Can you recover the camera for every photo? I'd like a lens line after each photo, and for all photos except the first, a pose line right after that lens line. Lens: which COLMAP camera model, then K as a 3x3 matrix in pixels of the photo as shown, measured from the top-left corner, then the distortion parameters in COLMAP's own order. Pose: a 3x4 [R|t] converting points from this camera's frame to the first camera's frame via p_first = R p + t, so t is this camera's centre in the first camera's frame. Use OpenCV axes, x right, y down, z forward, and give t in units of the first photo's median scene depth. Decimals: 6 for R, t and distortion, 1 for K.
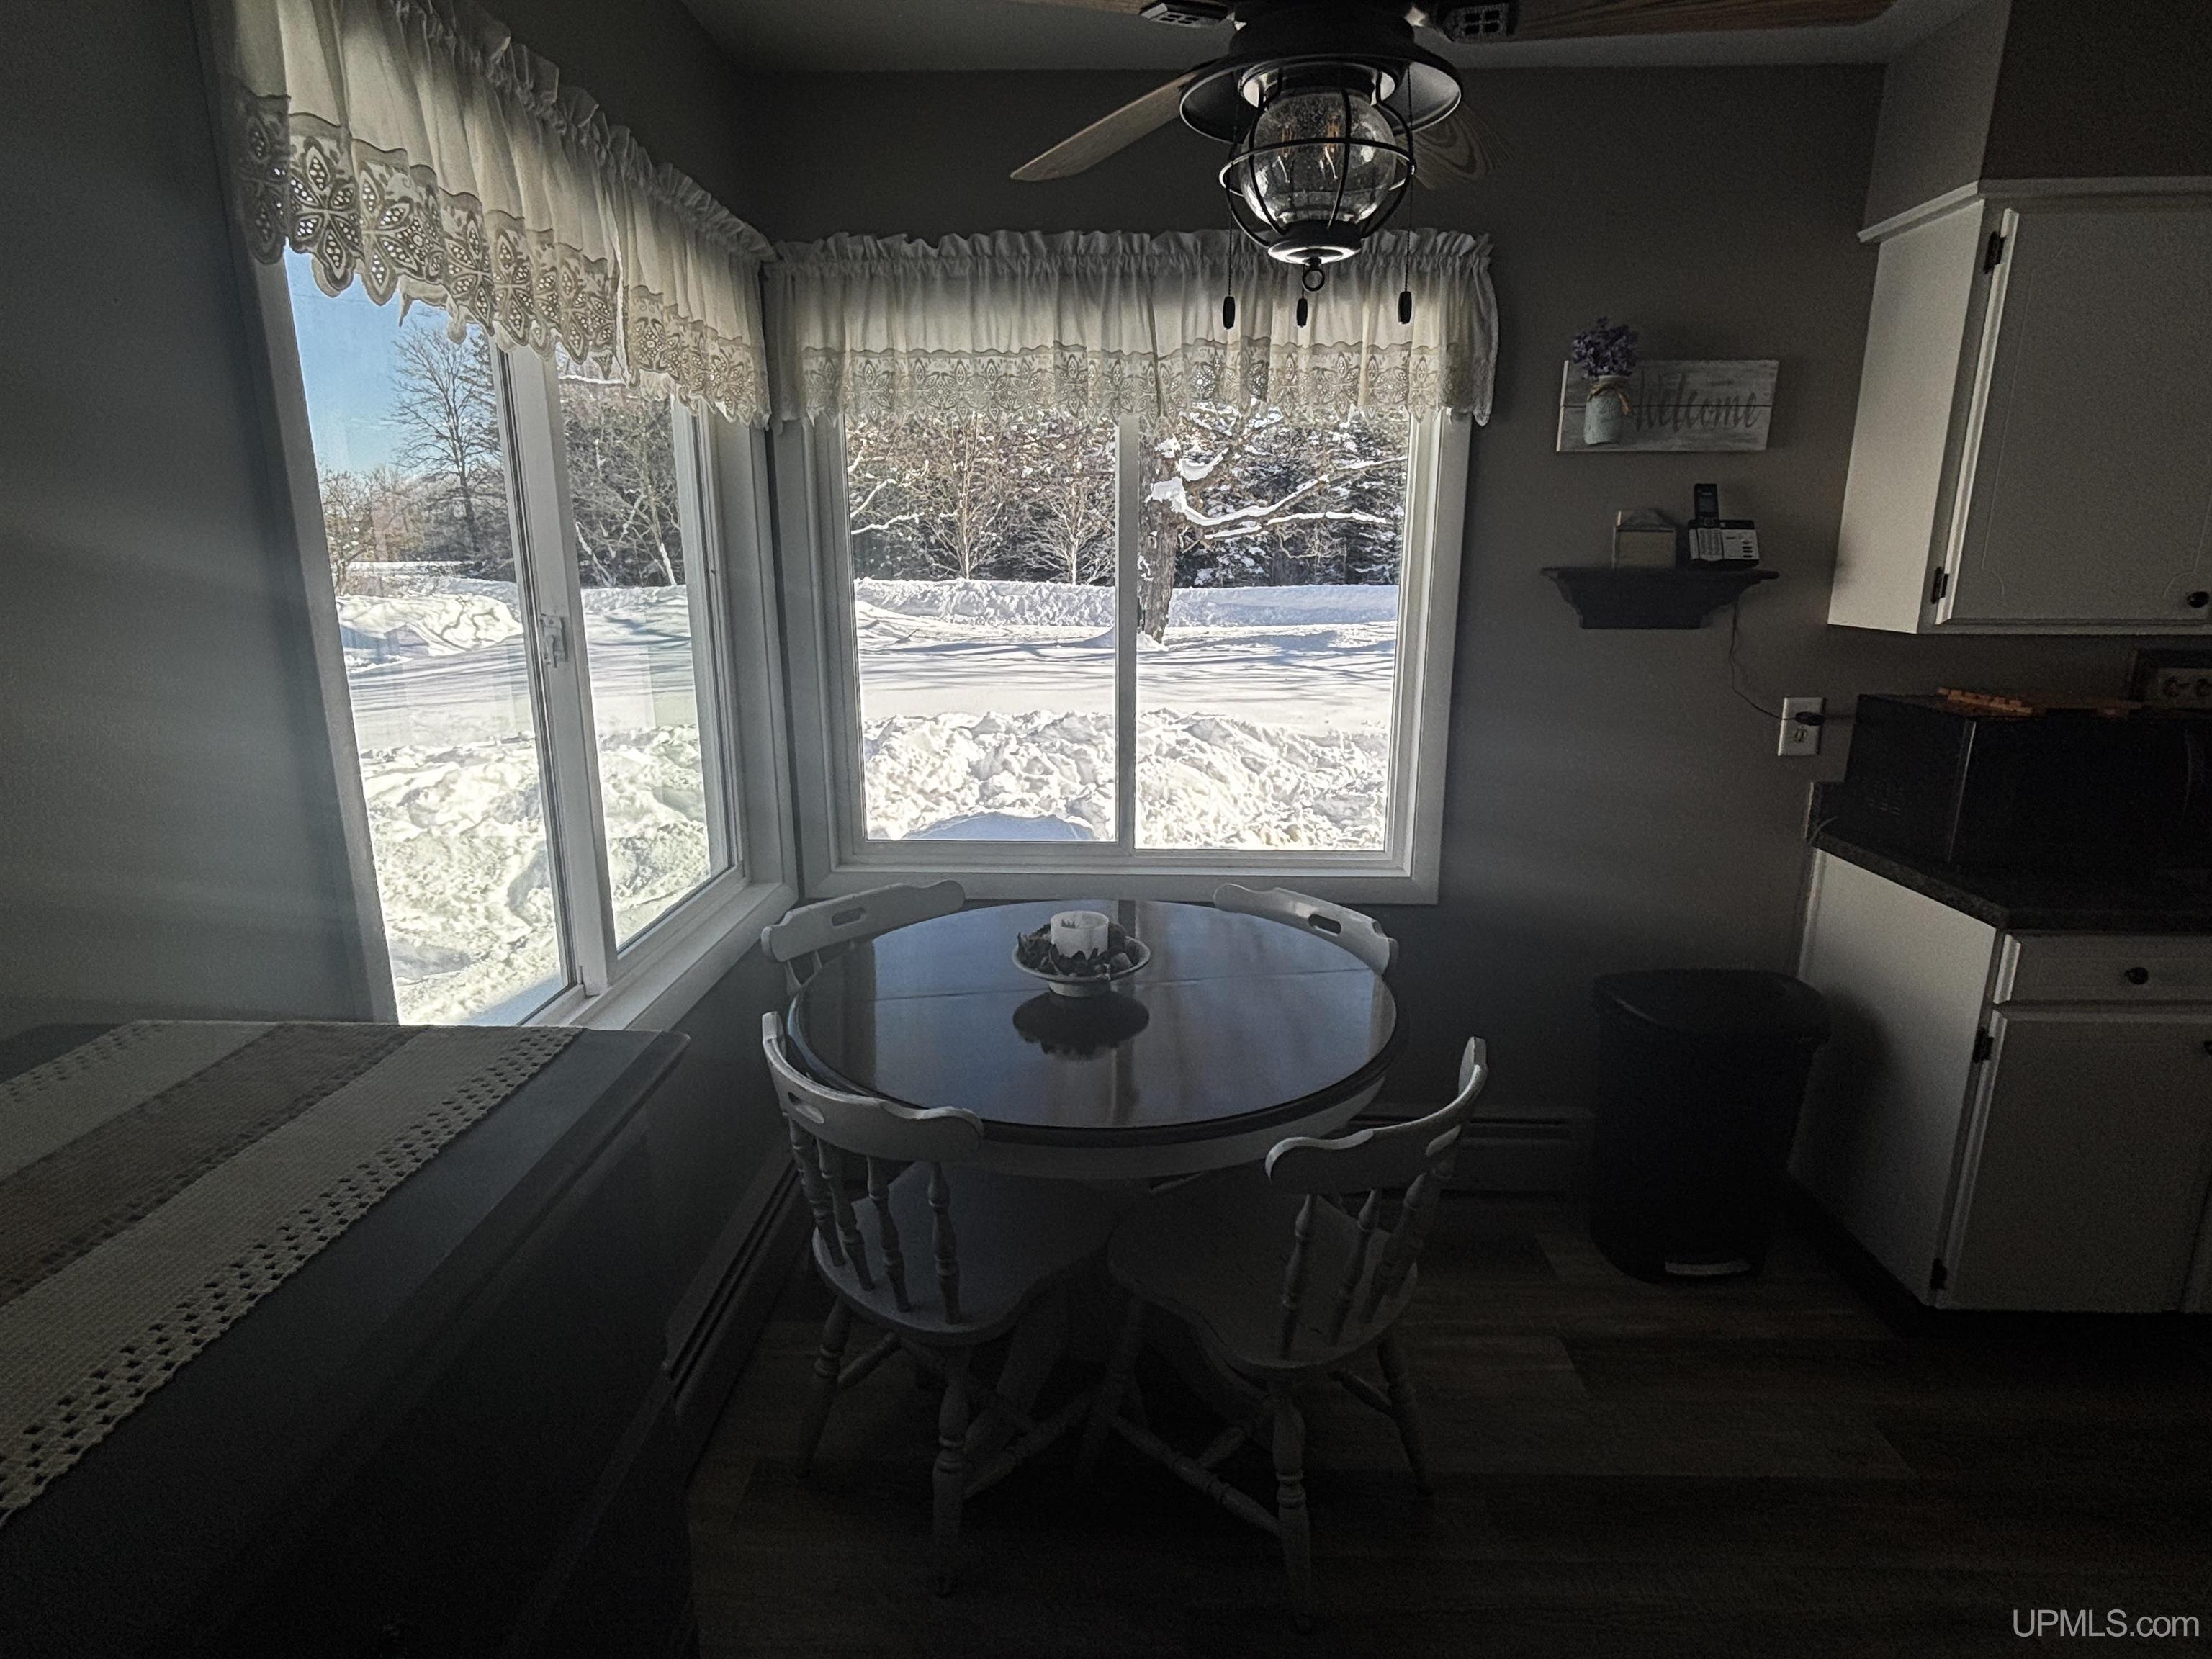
lens RADIAL K [[1173.5, 0, 1116.1], [0, 1173.5, 846.6], [0, 0, 1]] dist [-0.003486, 0.003570]
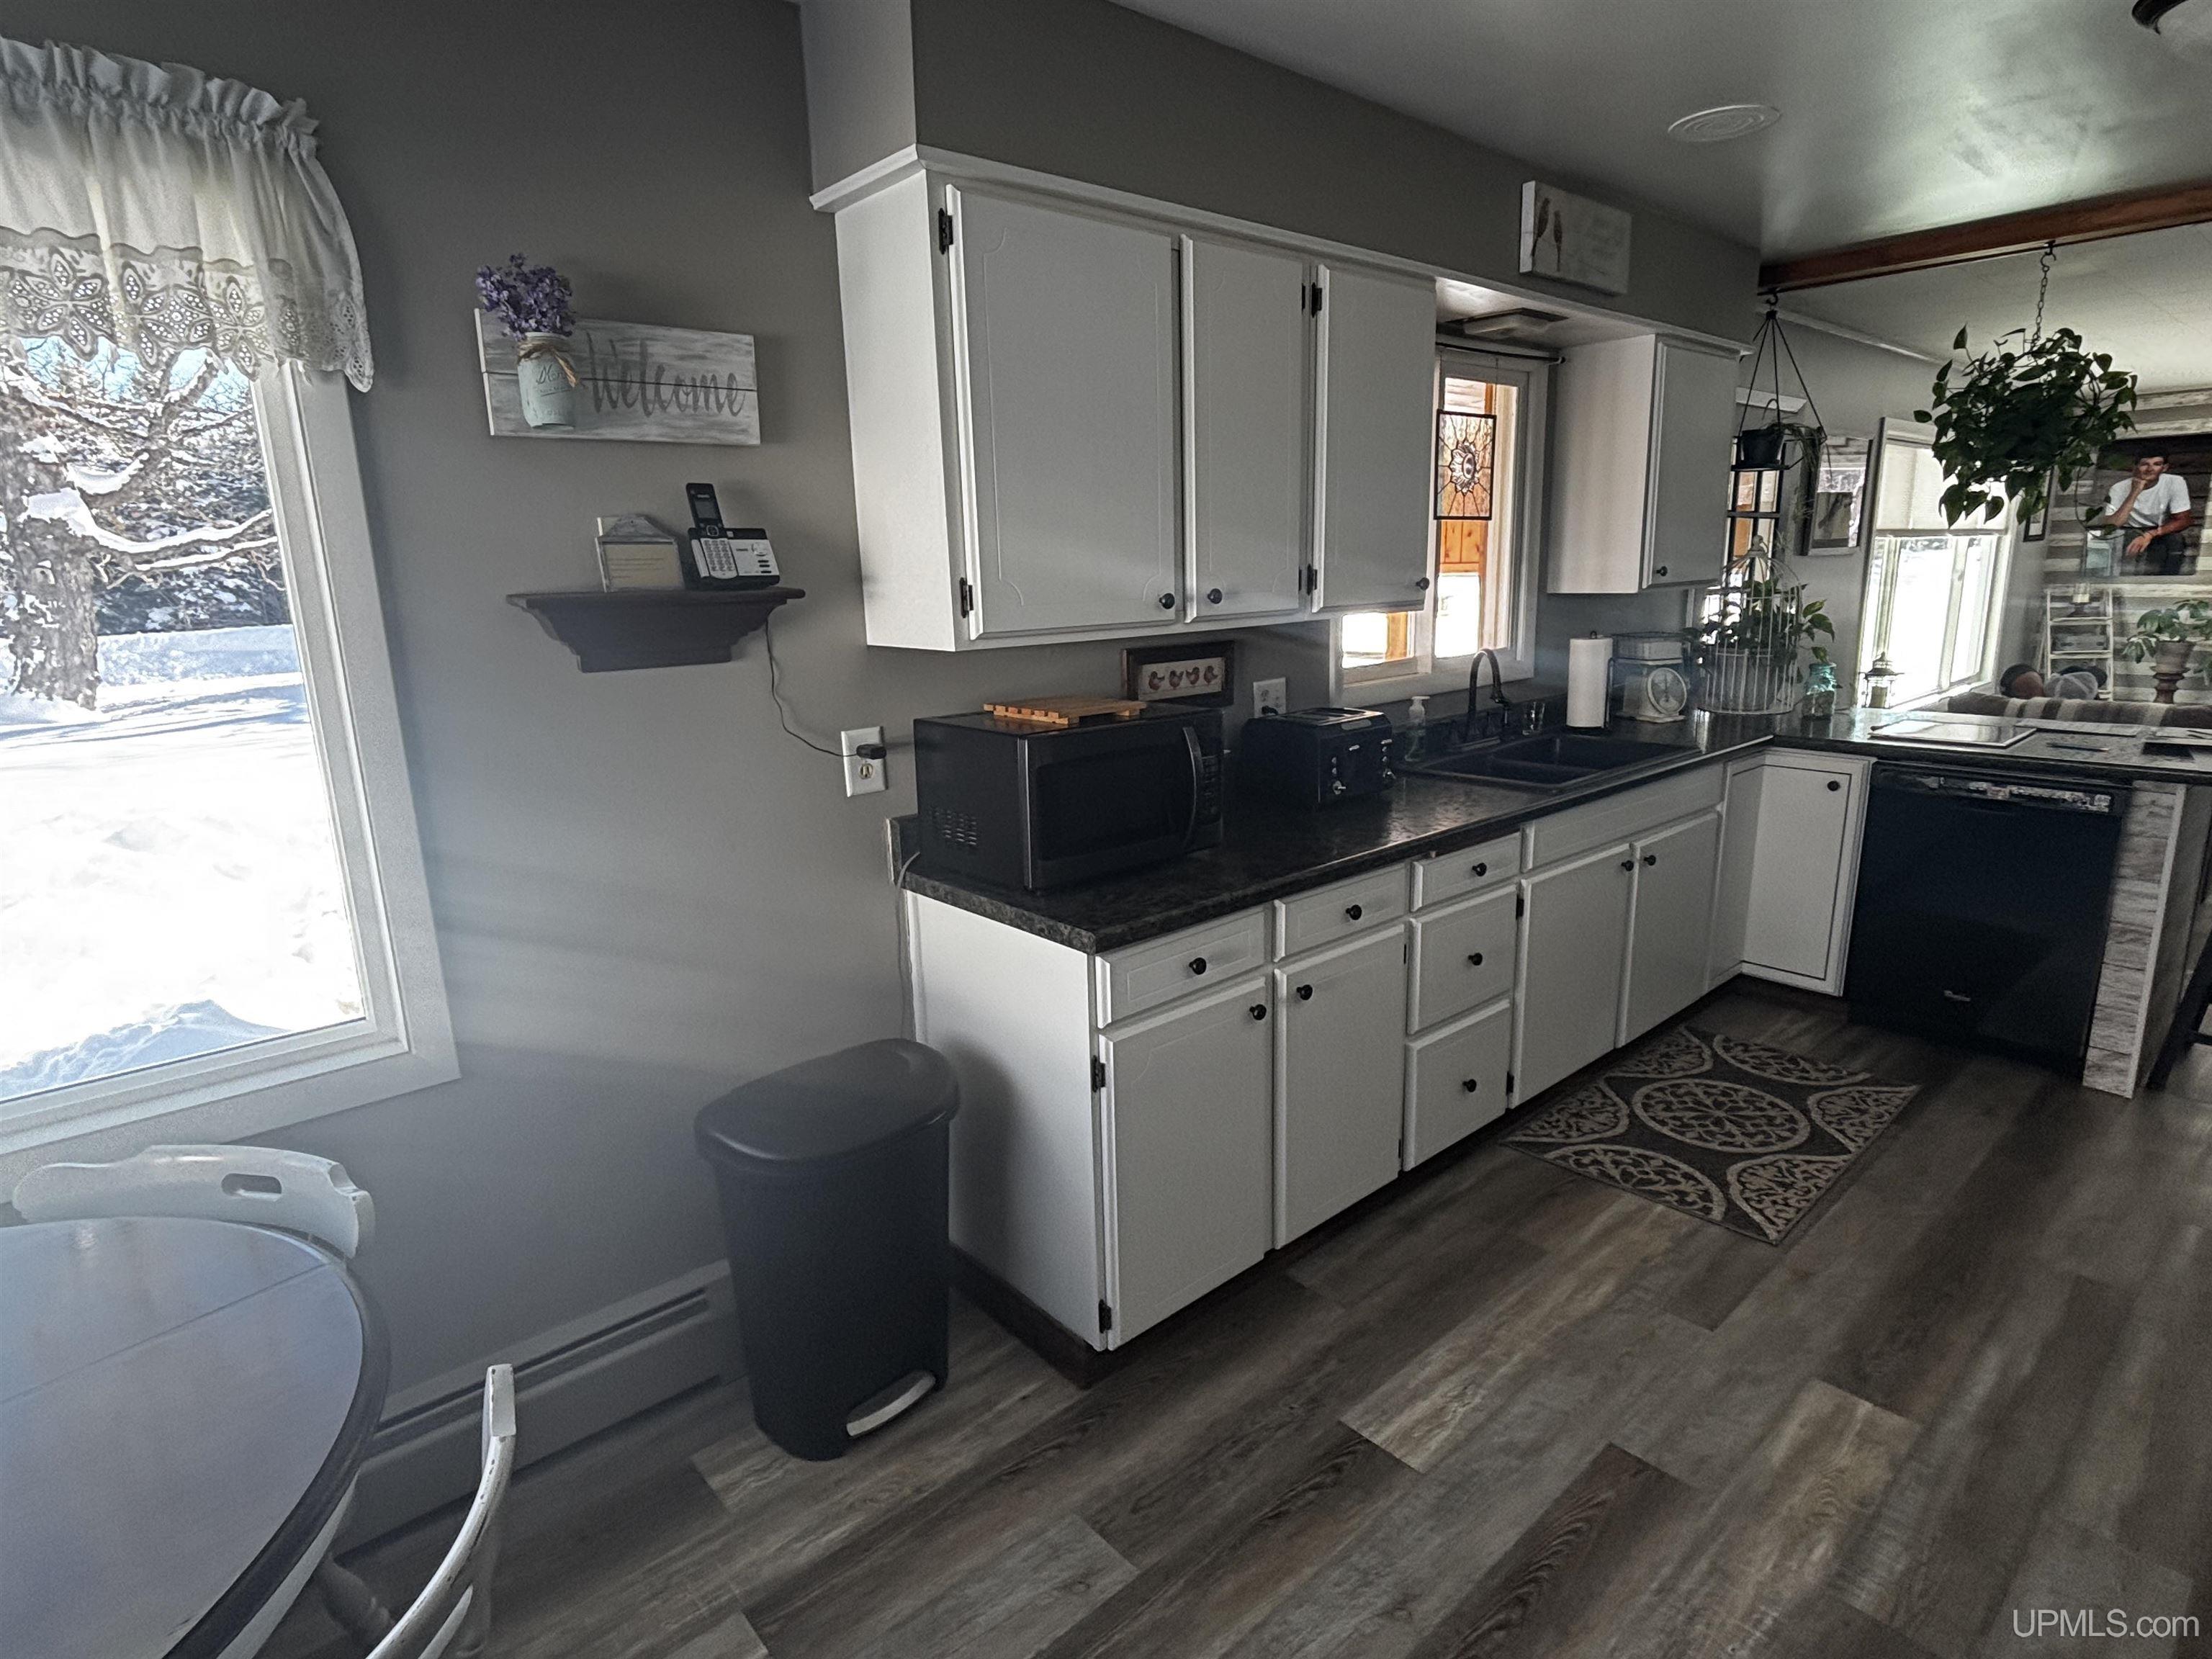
lens RADIAL K [[1173.5, 0, 1111.8], [0, 1173.5, 826.4], [0, 0, 1]] dist [-0.003486, 0.003570]
pose [[0.739500, -0.167458, 0.651995, 0.150950], [0.189489, 0.981182, 0.037086, -0.056524], [-0.645937, 0.096121, 0.757315, 0.236409]]
